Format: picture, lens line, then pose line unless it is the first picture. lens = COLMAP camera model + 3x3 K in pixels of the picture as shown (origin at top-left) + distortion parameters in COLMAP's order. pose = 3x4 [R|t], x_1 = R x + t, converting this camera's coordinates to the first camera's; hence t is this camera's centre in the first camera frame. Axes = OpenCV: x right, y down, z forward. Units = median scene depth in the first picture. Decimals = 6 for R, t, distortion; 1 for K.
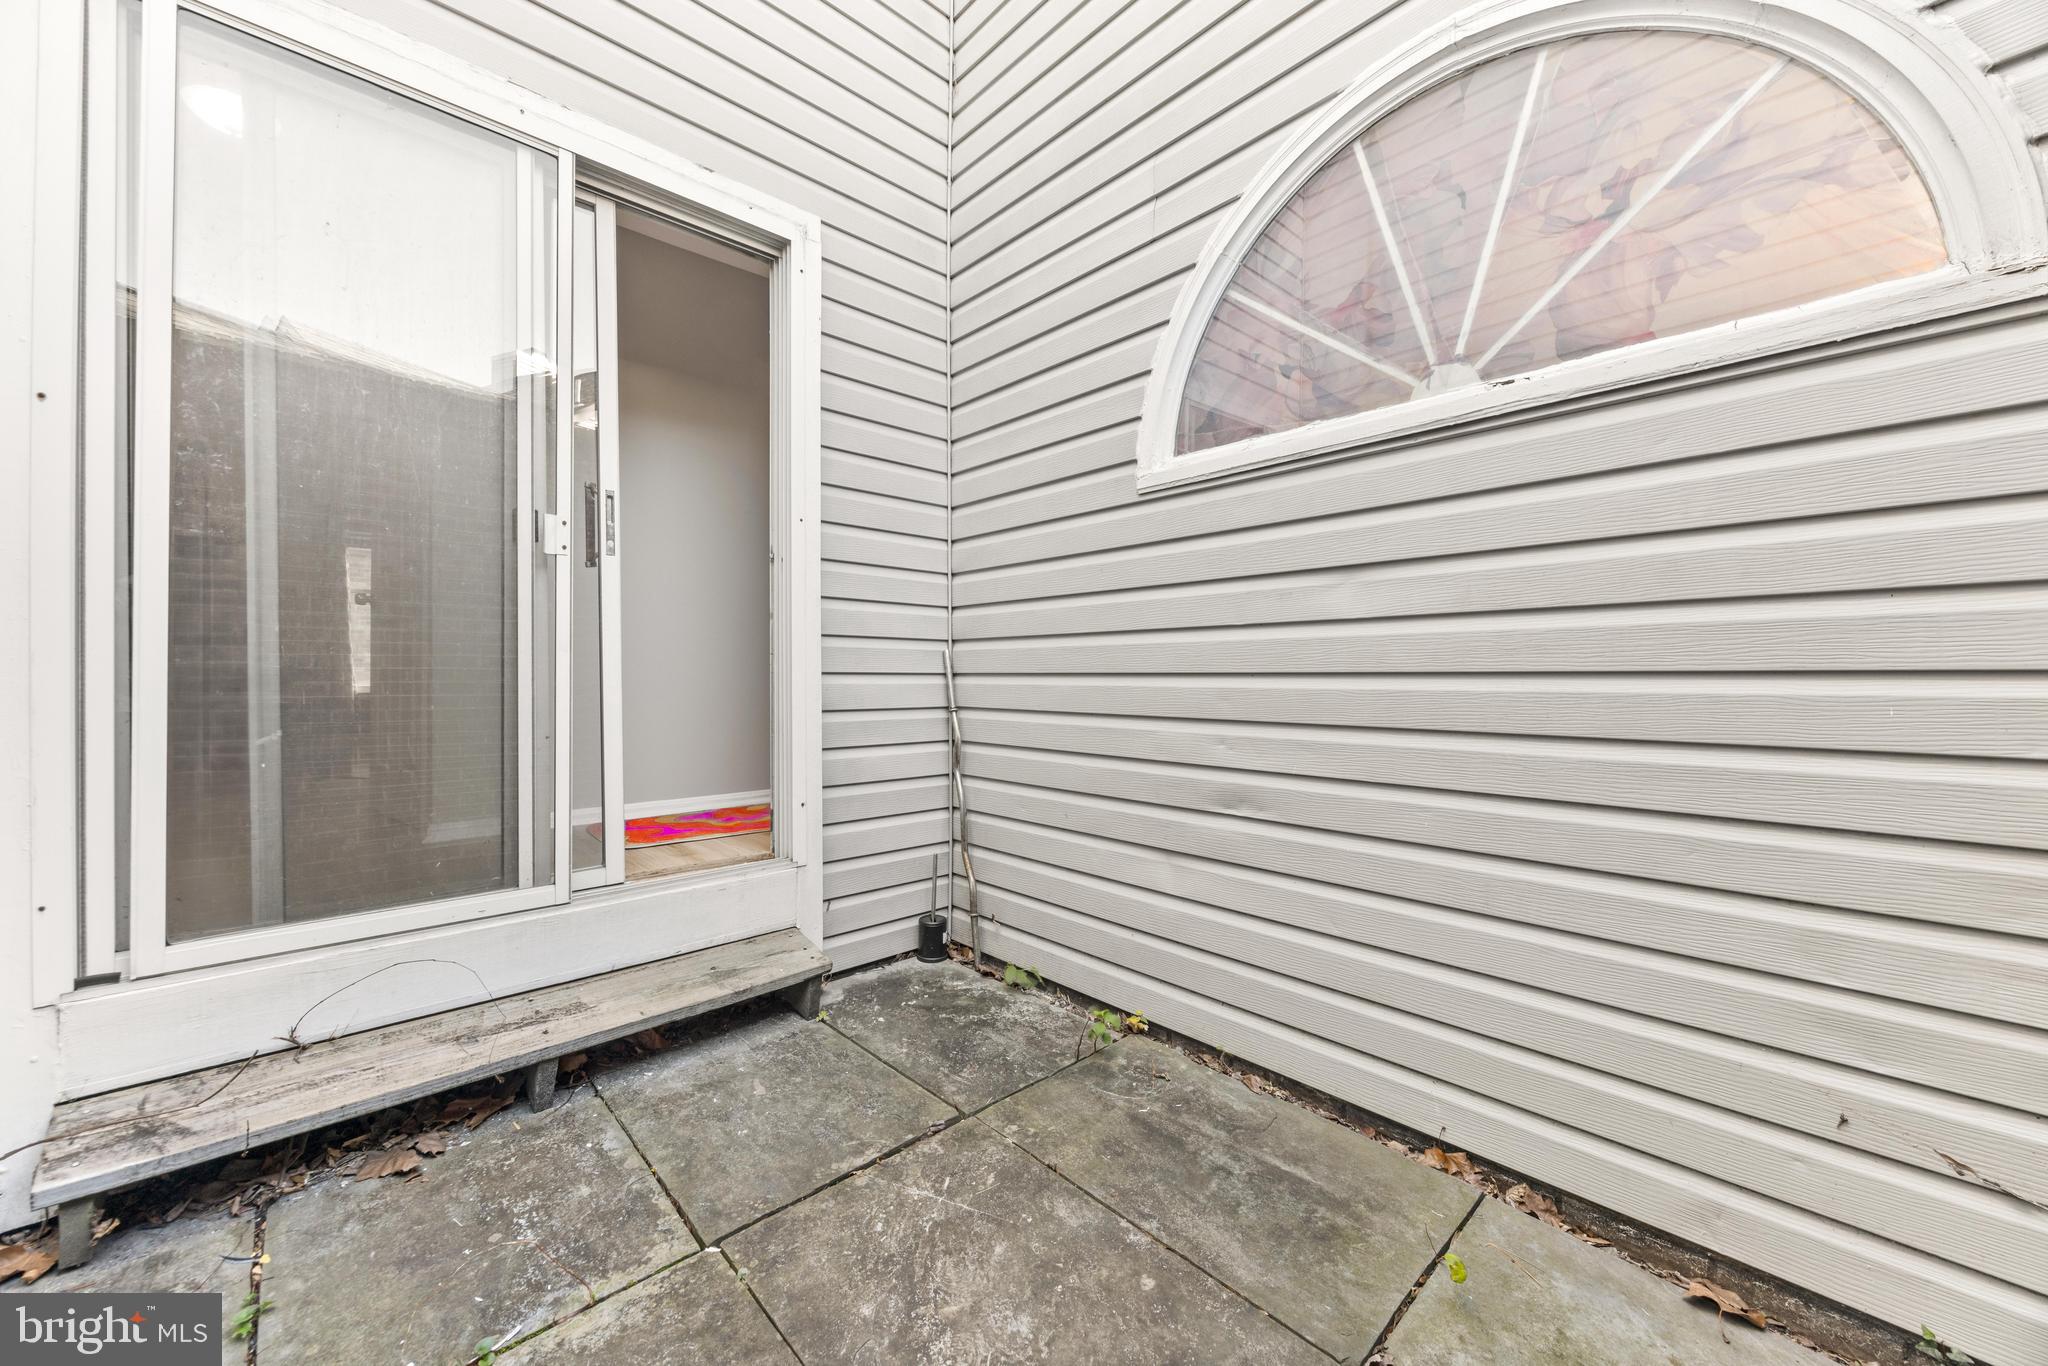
lens RADIAL K [[775.9, 0, 1021.7], [0, 775.9, 676.4], [0, 0, 1]] dist [-0.003398, 0.000206]
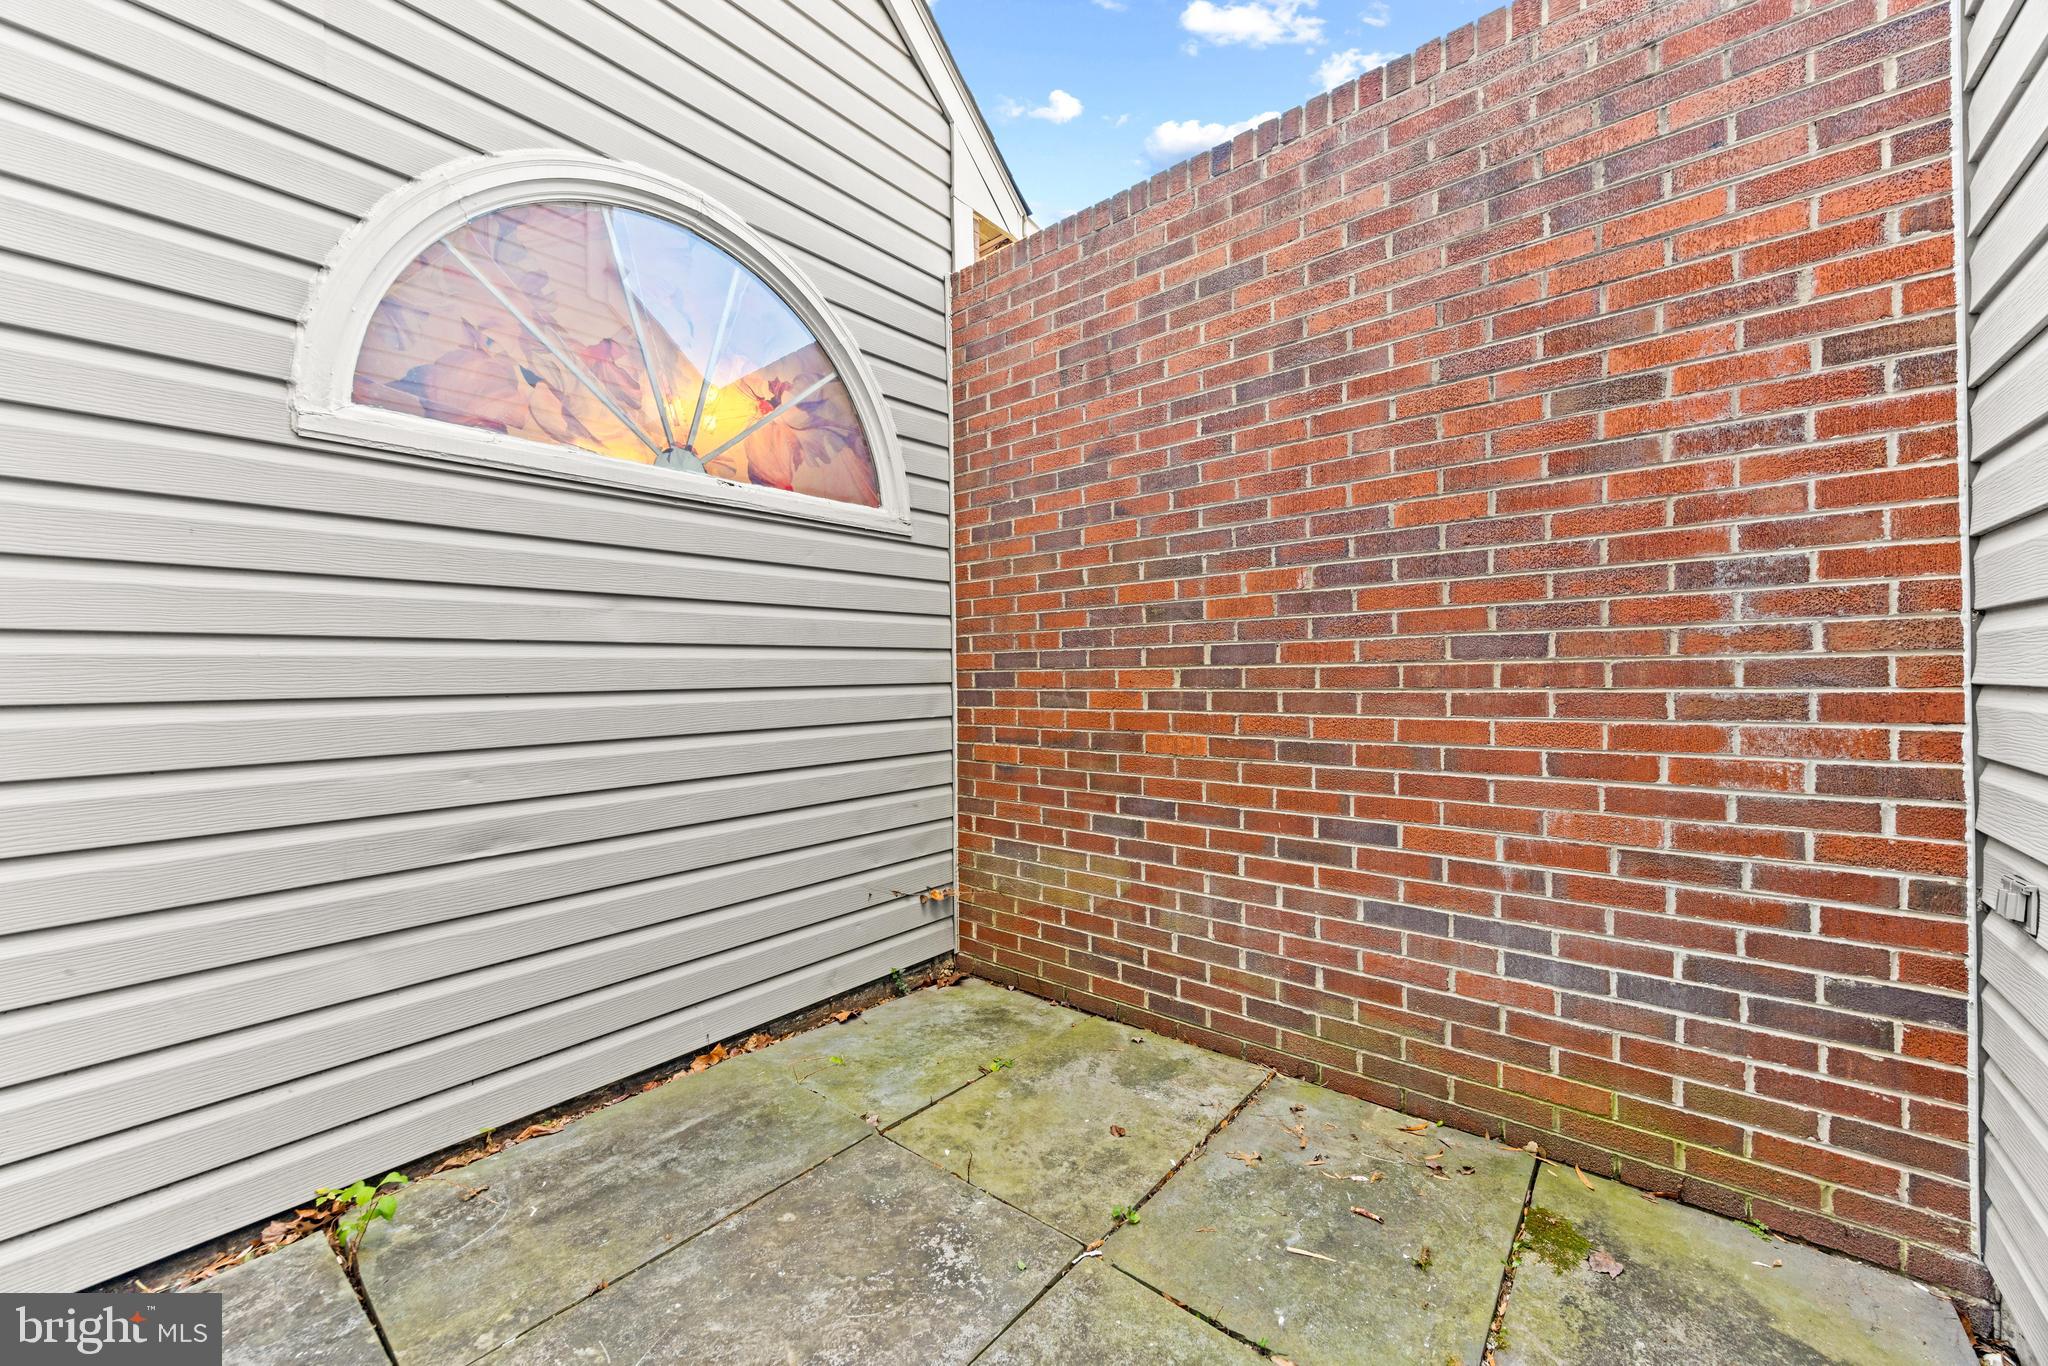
lens RADIAL K [[775.9, 0, 1020.6], [0, 775.9, 681.8], [0, 0, 1]] dist [-0.003398, 0.000206]
pose [[-0.127228, -0.009905, 0.991824, -0.812662], [0.013088, 0.999846, 0.011664, -0.025346], [-0.991787, 0.014465, -0.127079, 0.621745]]
